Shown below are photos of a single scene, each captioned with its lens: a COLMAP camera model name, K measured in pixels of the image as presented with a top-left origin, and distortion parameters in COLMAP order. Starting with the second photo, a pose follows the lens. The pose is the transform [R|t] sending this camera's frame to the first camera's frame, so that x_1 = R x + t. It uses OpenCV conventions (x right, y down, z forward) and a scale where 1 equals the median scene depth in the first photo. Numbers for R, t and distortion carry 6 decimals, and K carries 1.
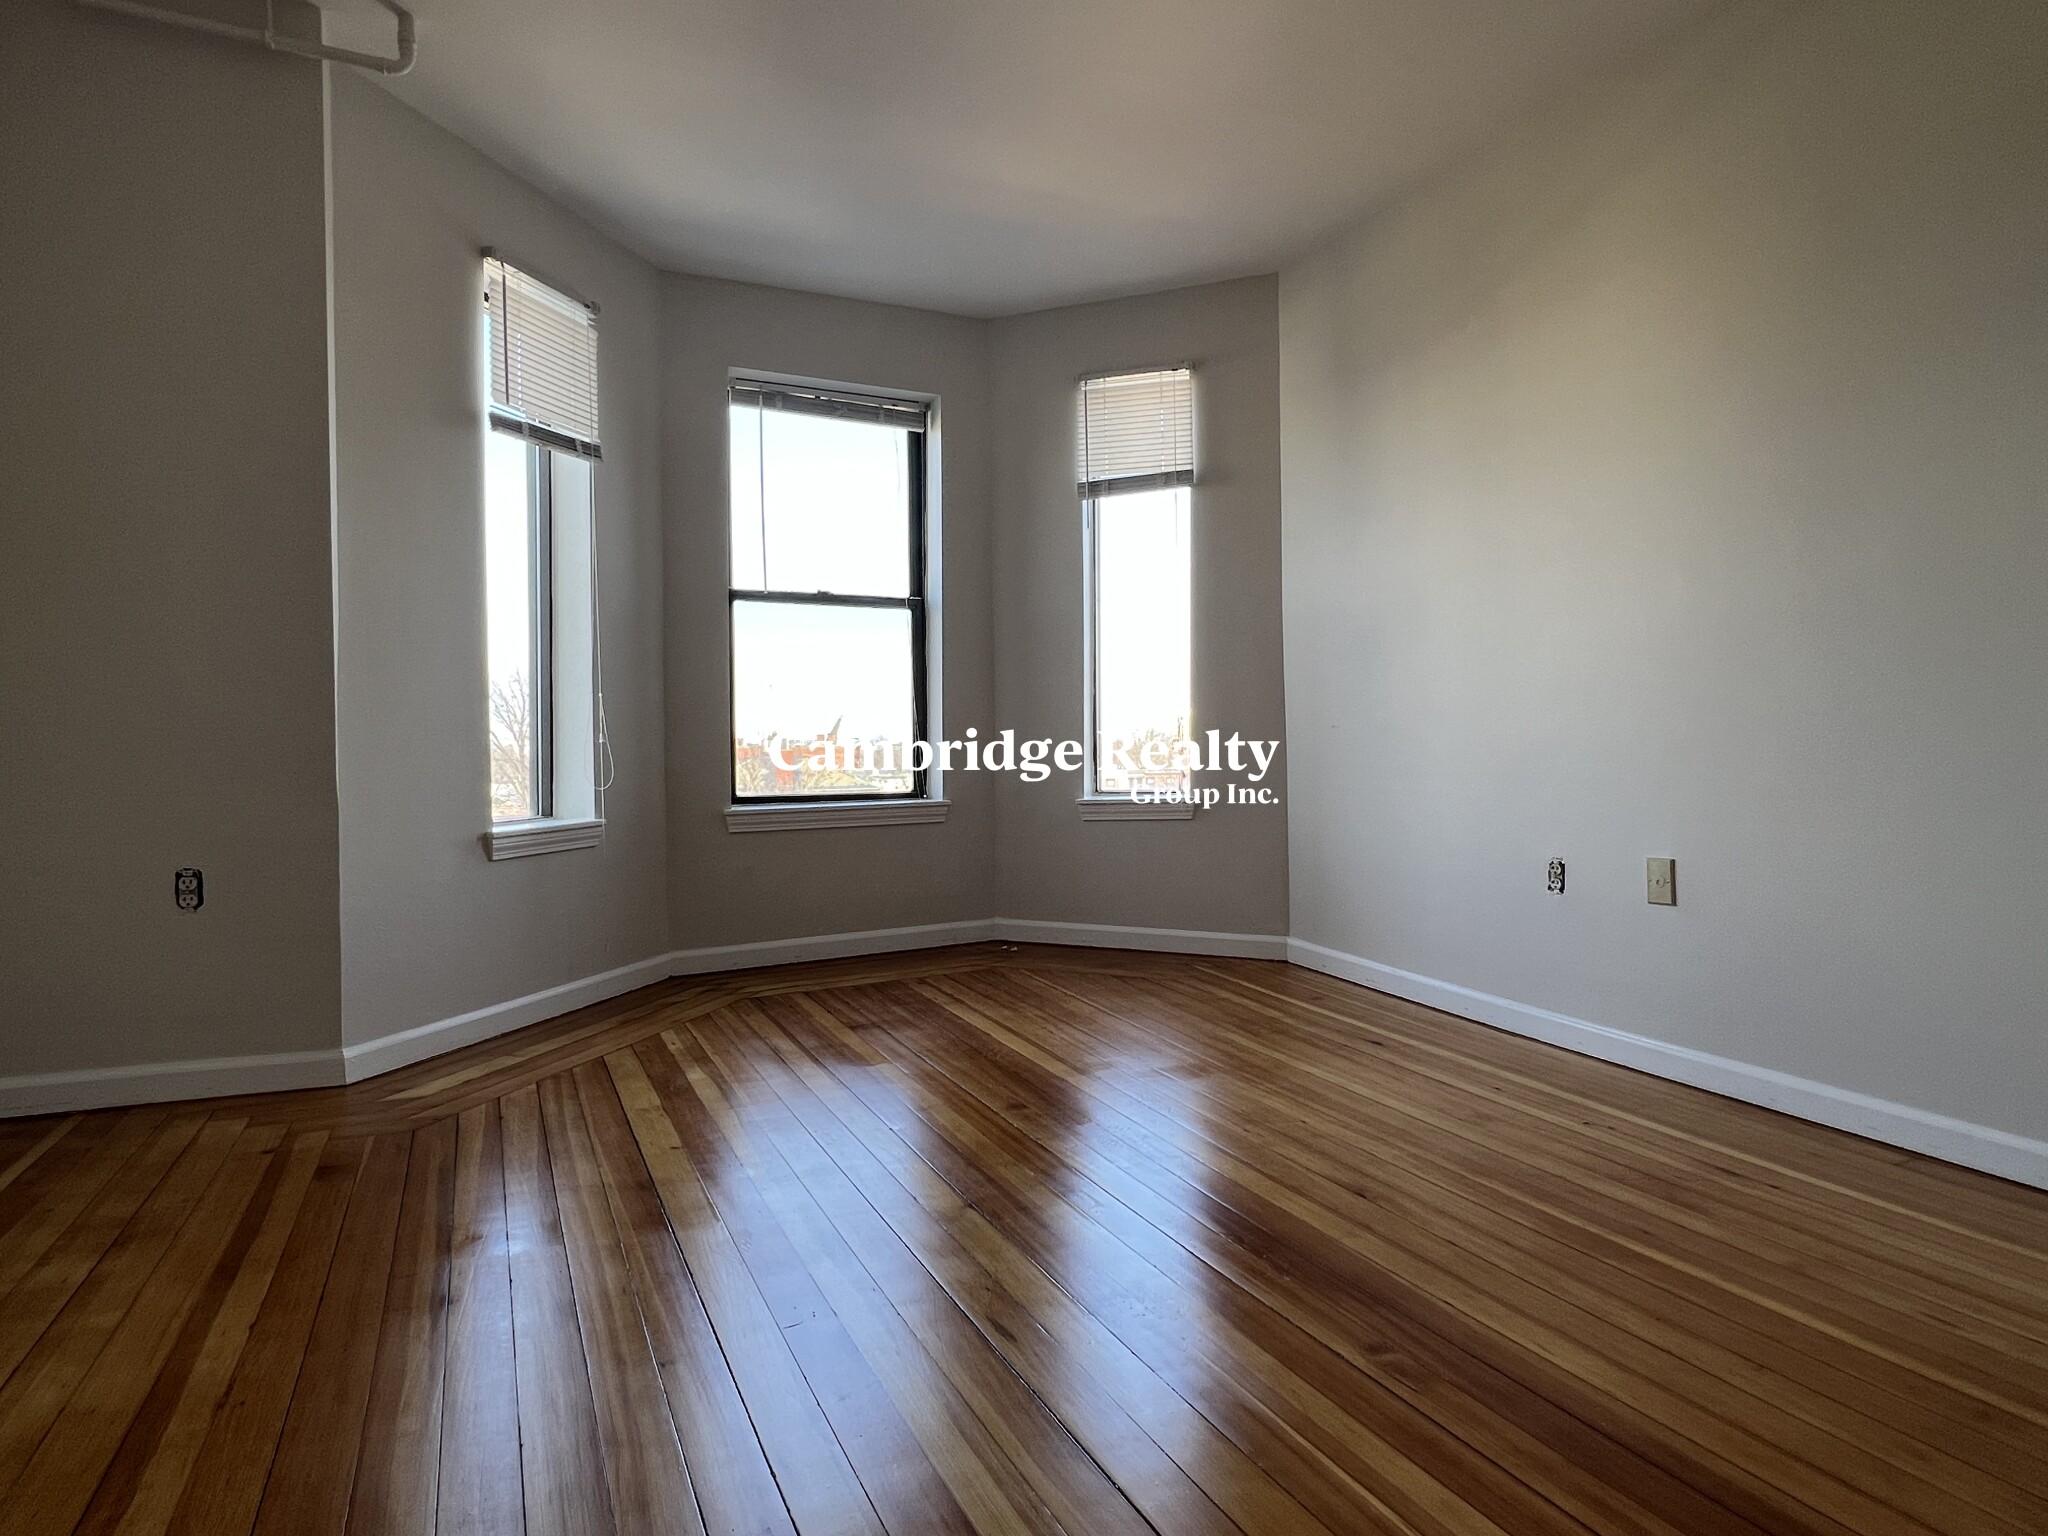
lens RADIAL K [[1077.7, 0, 1024.0], [0, 1077.7, 768.0], [0, 0, 1]] dist [0.002197, -0.009602]
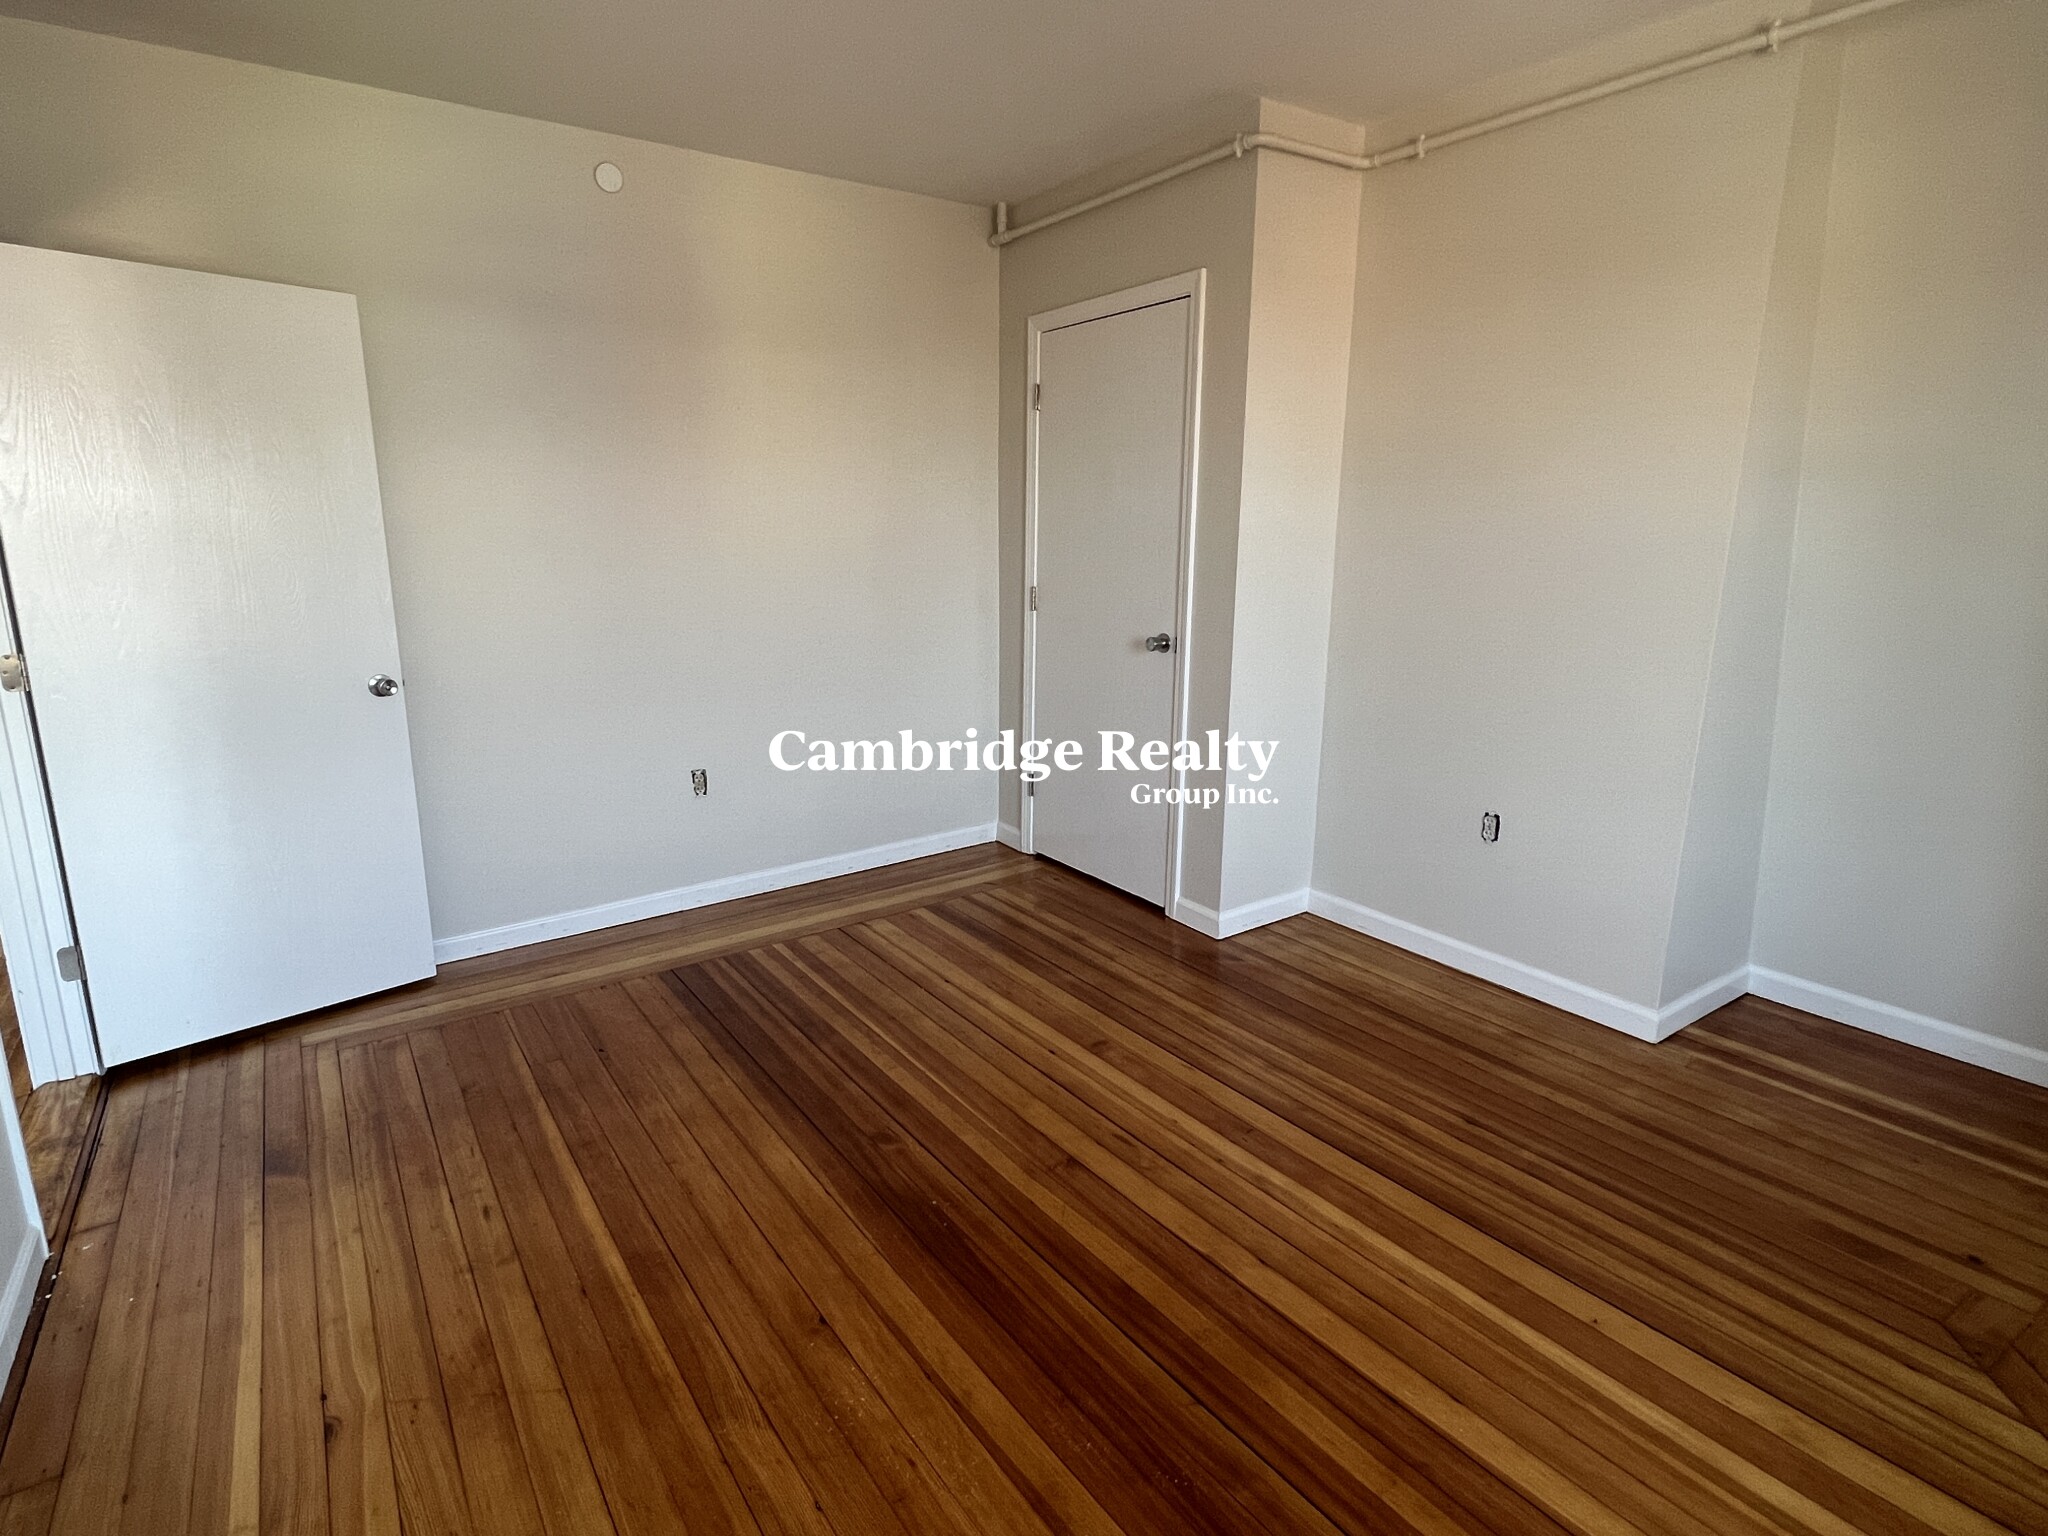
lens RADIAL K [[1077.7, 0, 1024.0], [0, 1077.7, 768.0], [0, 0, 1]] dist [0.002197, -0.009602]
pose [[-0.990385, 0.036293, -0.133489, 0.166345], [0.005550, 0.974619, 0.223803, -0.200136], [0.138224, 0.220910, -0.965450, 1.243042]]
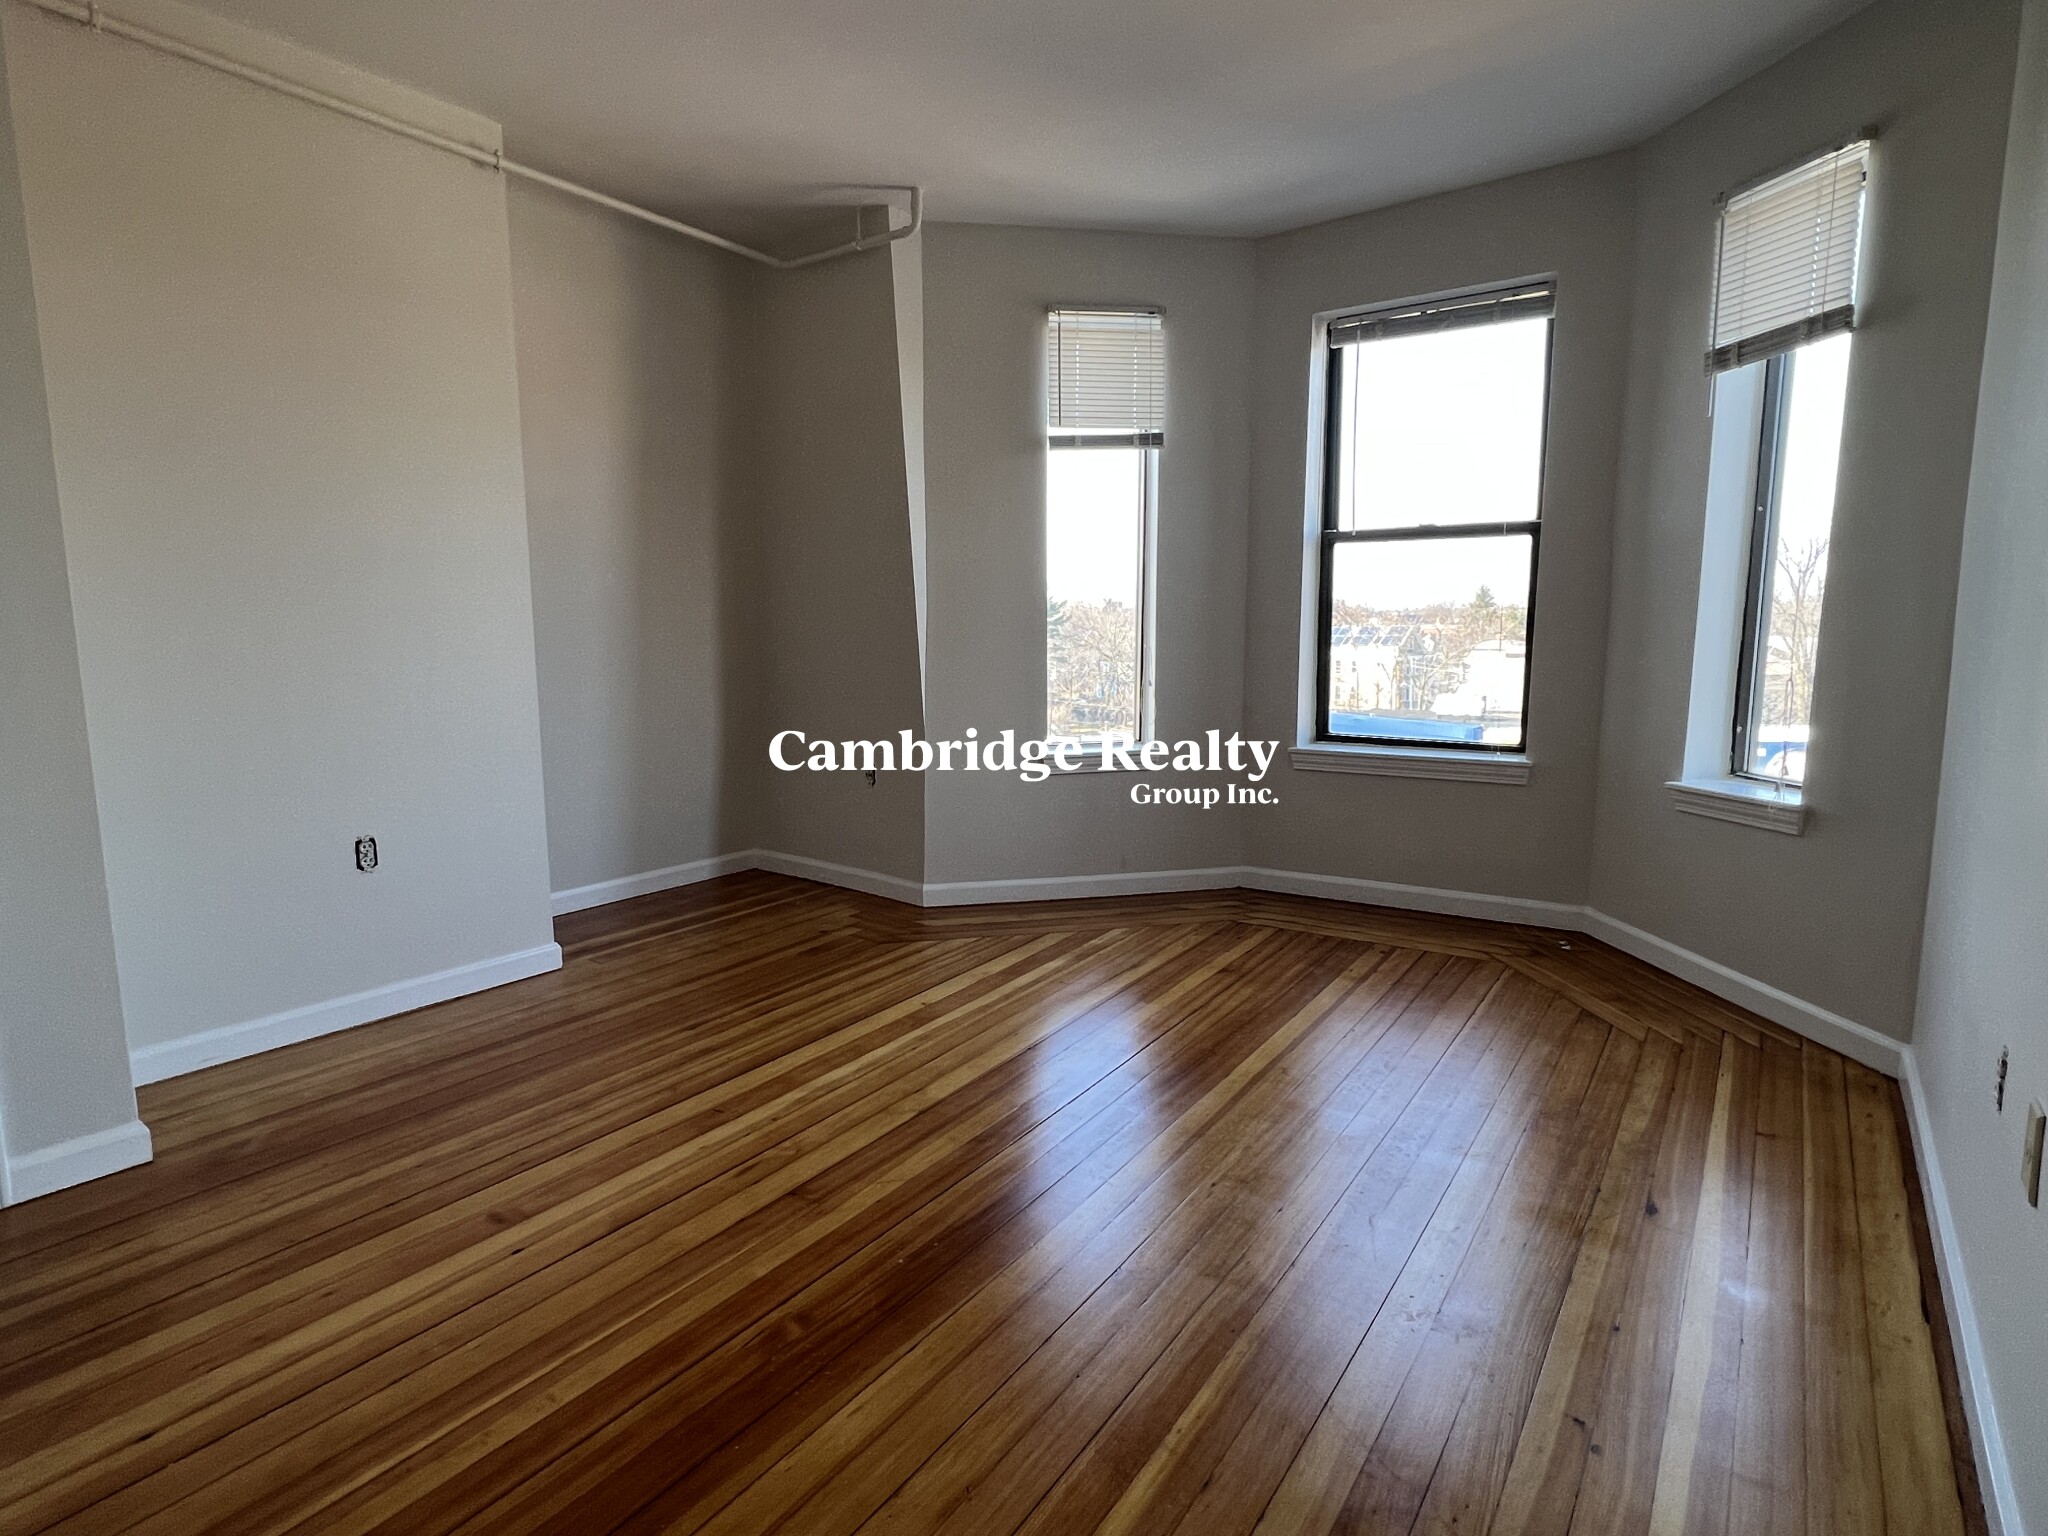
lens RADIAL K [[1077.7, 0, 1024.0], [0, 1077.7, 768.0], [0, 0, 1]] dist [0.002197, -0.009602]
pose [[0.480882, 0.132571, -0.866705, 0.707907], [-0.009708, 0.989247, 0.145929, -0.127382], [0.876731, -0.061761, 0.476998, 0.337627]]
